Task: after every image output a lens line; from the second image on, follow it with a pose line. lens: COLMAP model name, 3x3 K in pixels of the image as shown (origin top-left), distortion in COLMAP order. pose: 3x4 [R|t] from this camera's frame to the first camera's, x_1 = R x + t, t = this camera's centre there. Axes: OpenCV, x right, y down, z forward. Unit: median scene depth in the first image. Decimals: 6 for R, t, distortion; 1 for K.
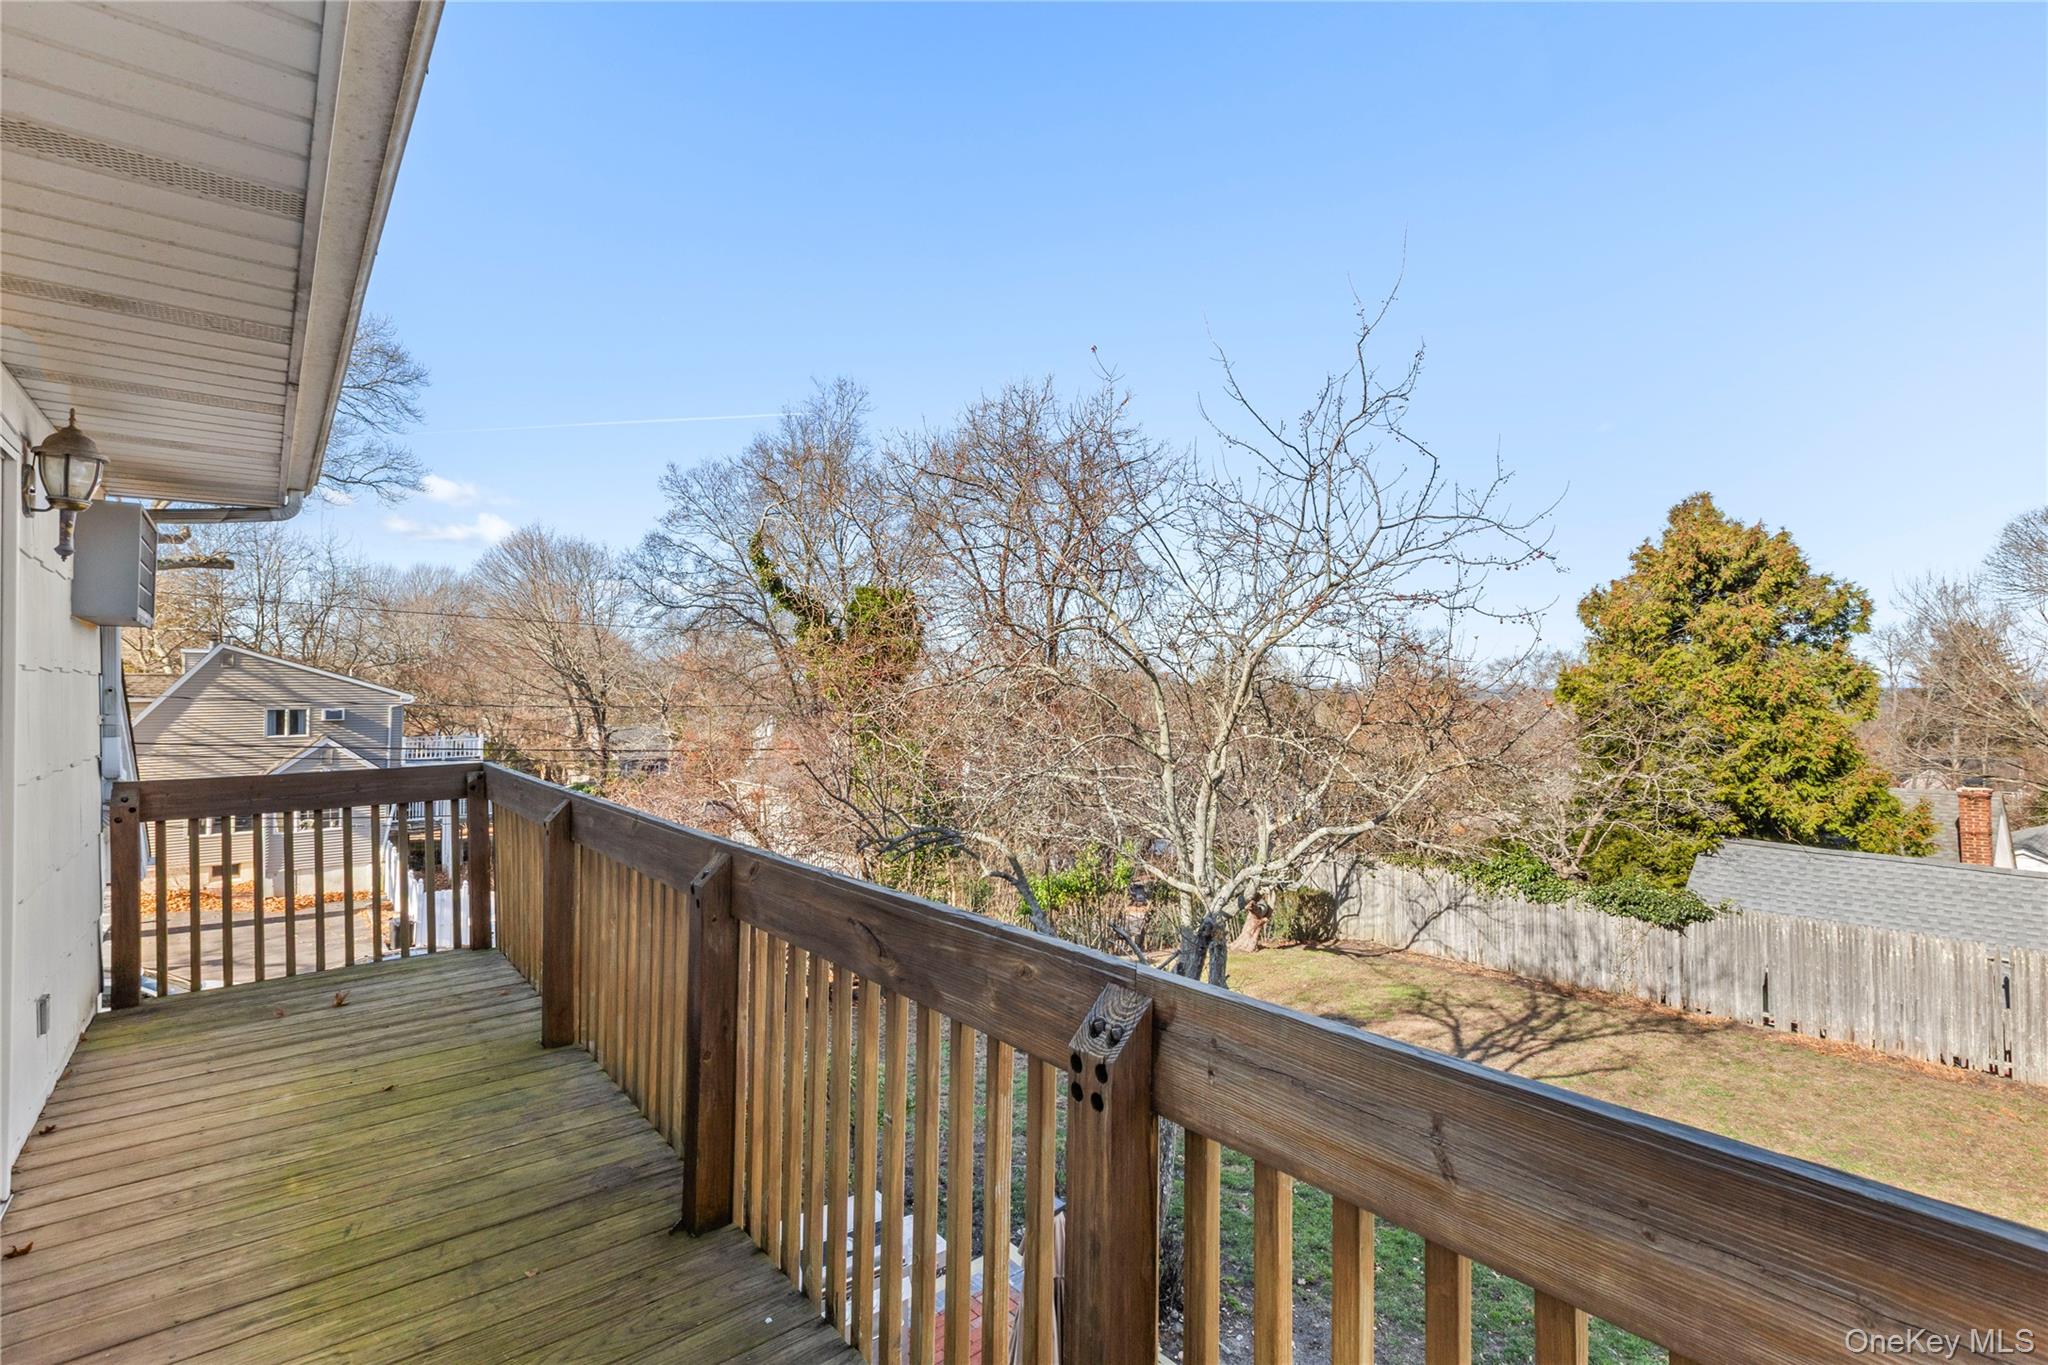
lens RADIAL K [[941.9, 0, 1016.3], [0, 941.9, 671.9], [0, 0, 1]] dist [-0.001723, -0.000709]
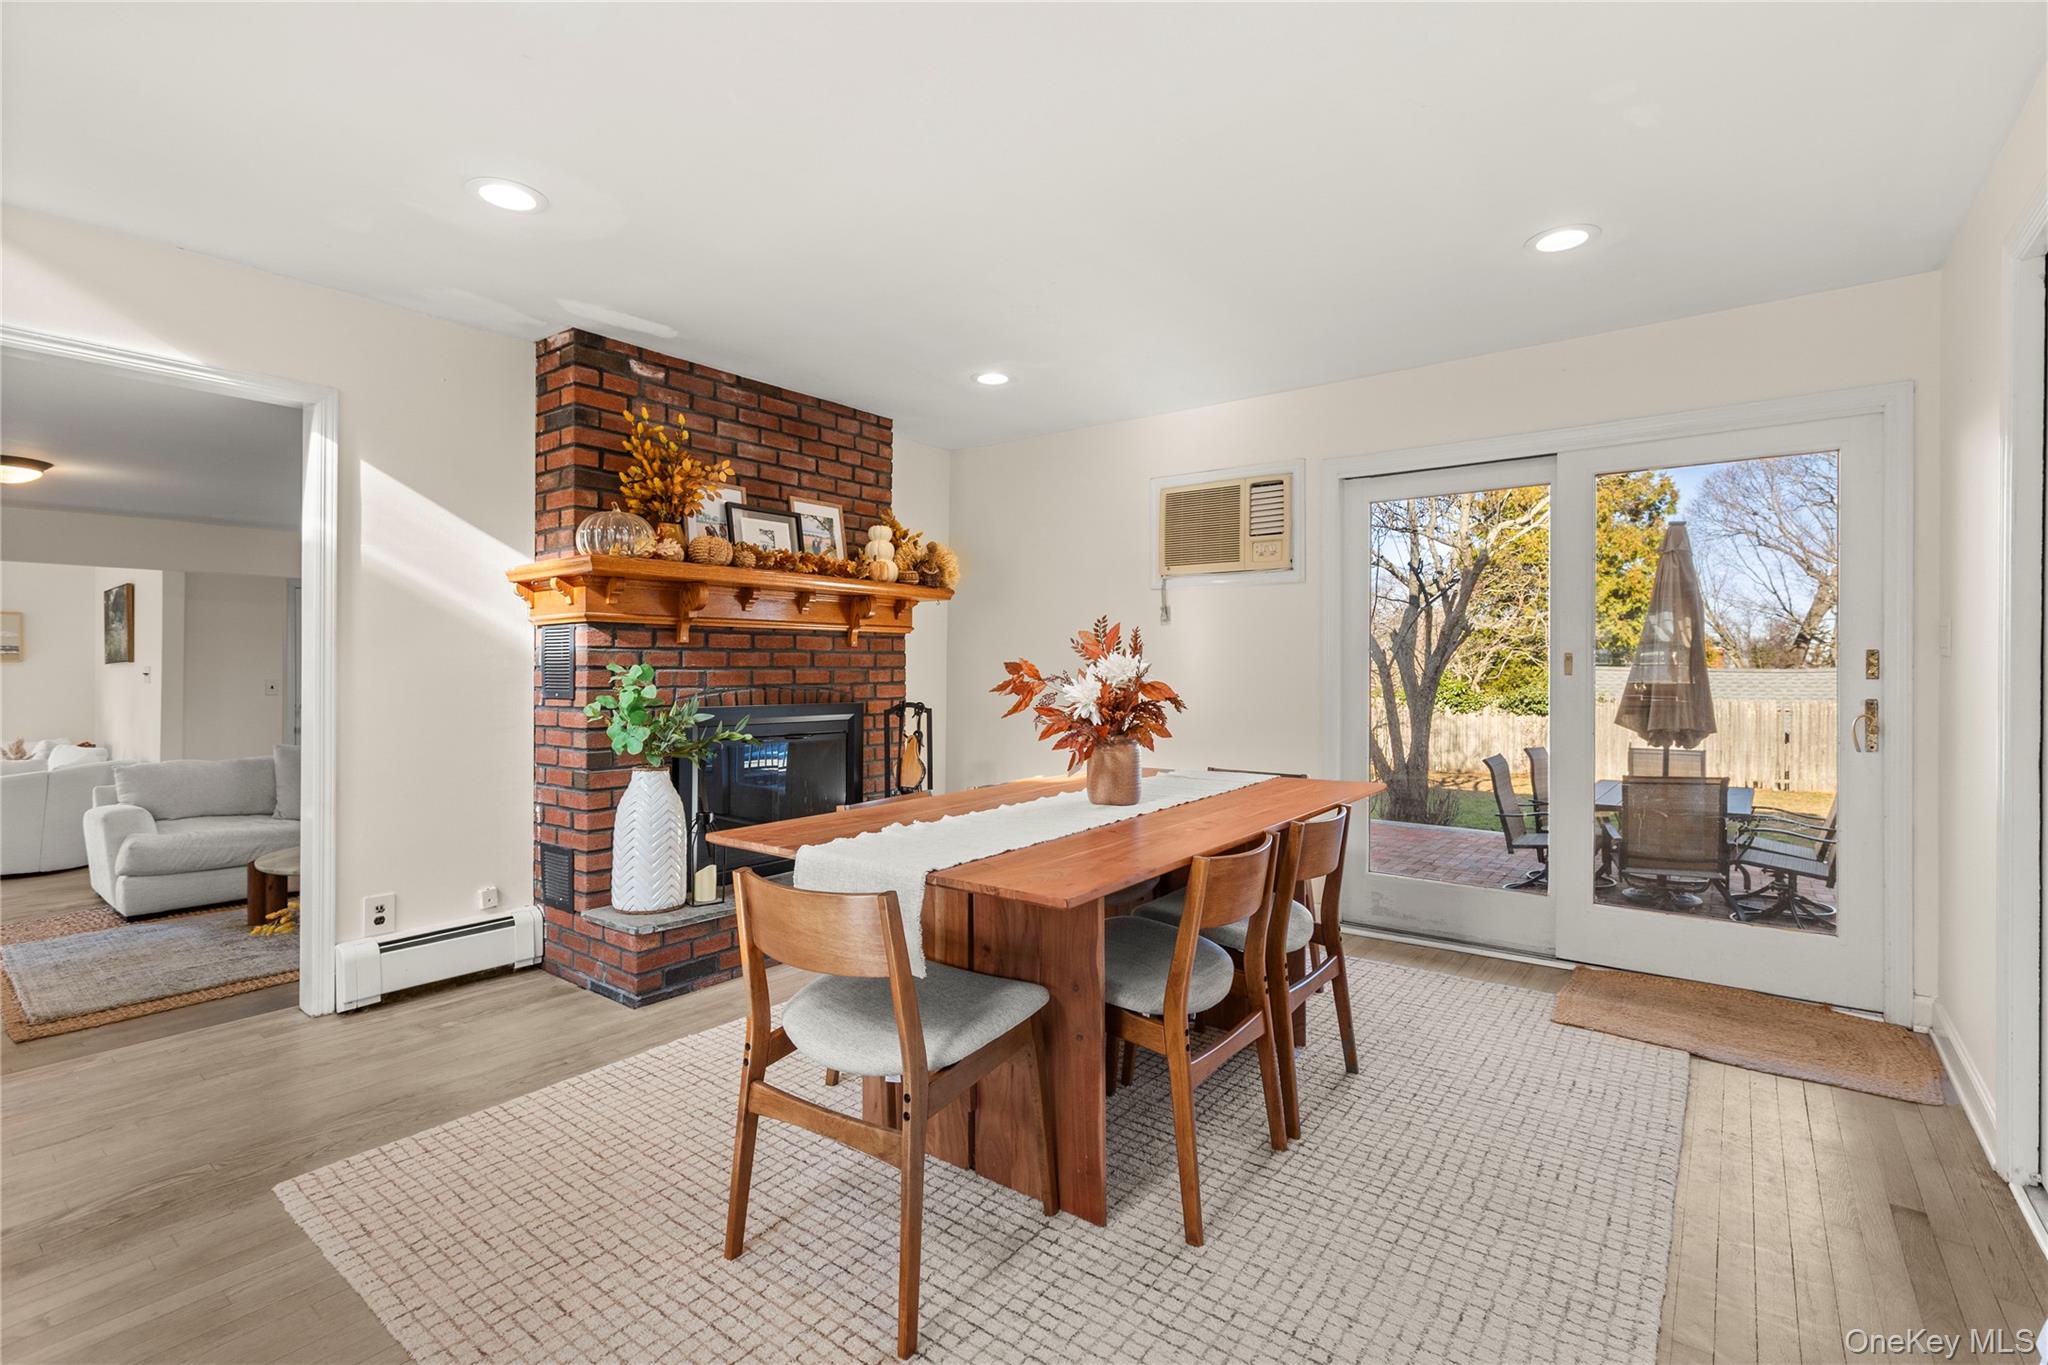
lens RADIAL K [[941.9, 0, 1016.3], [0, 941.9, 671.9], [0, 0, 1]] dist [-0.001723, -0.000709]
pose [[0.973218, 0.007367, 0.229766, -0.337635], [-0.012298, 0.999724, 0.020035, 0.173941], [-0.229555, -0.022324, 0.973040, -0.110710]]
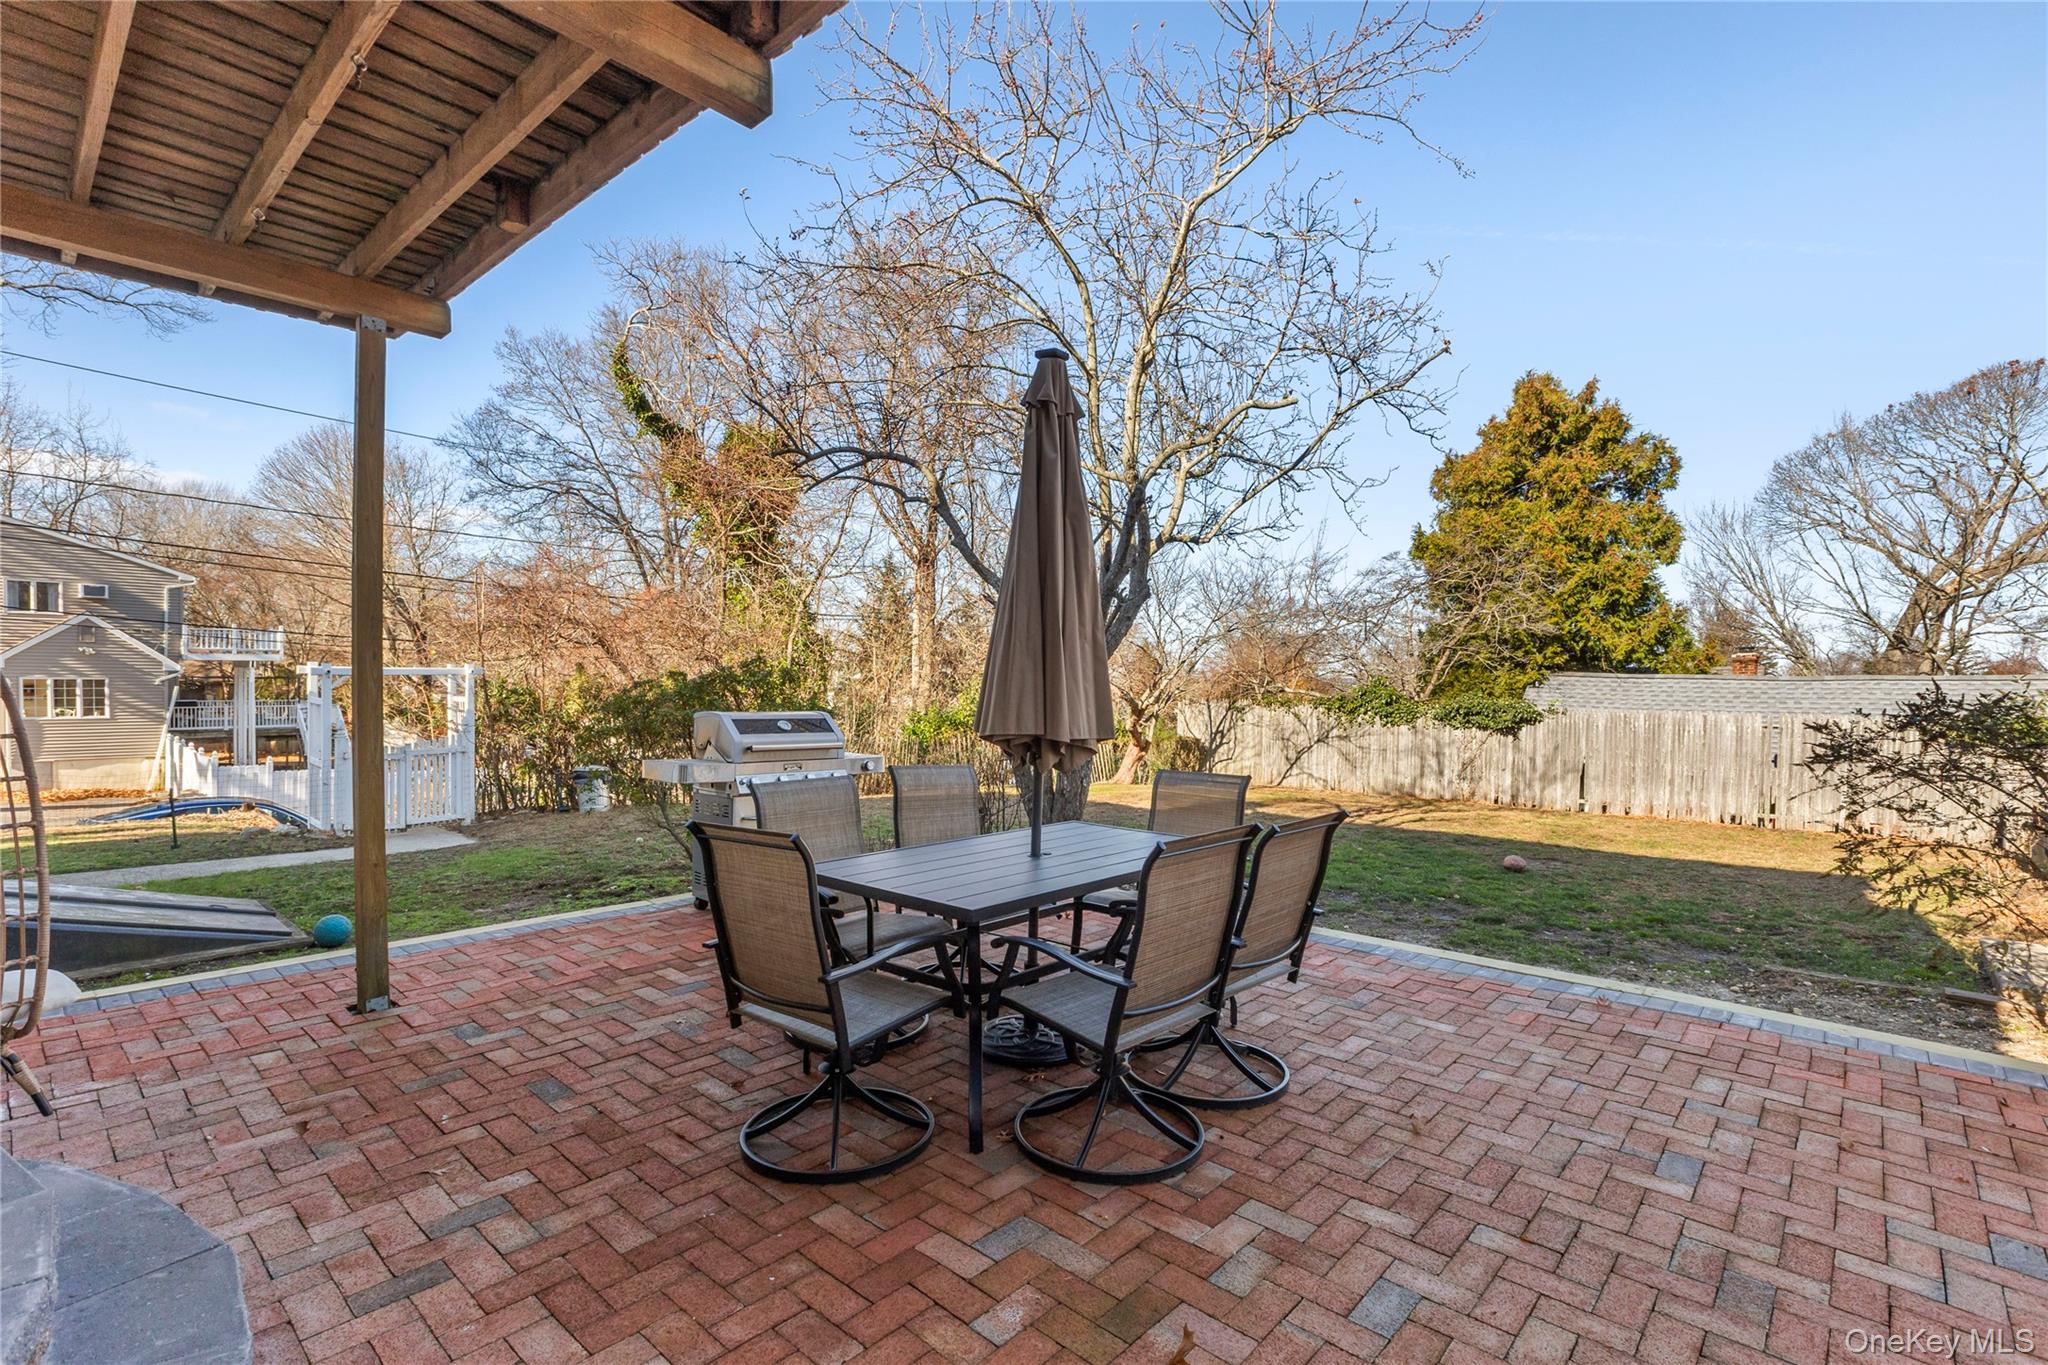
lens RADIAL K [[947.3, 0, 1027.7], [0, 947.3, 705.2], [0, 0, 1]] dist [-0.002626, -0.000079]
pose [[0.987189, 0.012105, 0.159098, -0.028371], [-0.020109, 0.998606, 0.048795, 0.181352], [-0.158285, -0.051369, 0.986056, 0.001406]]
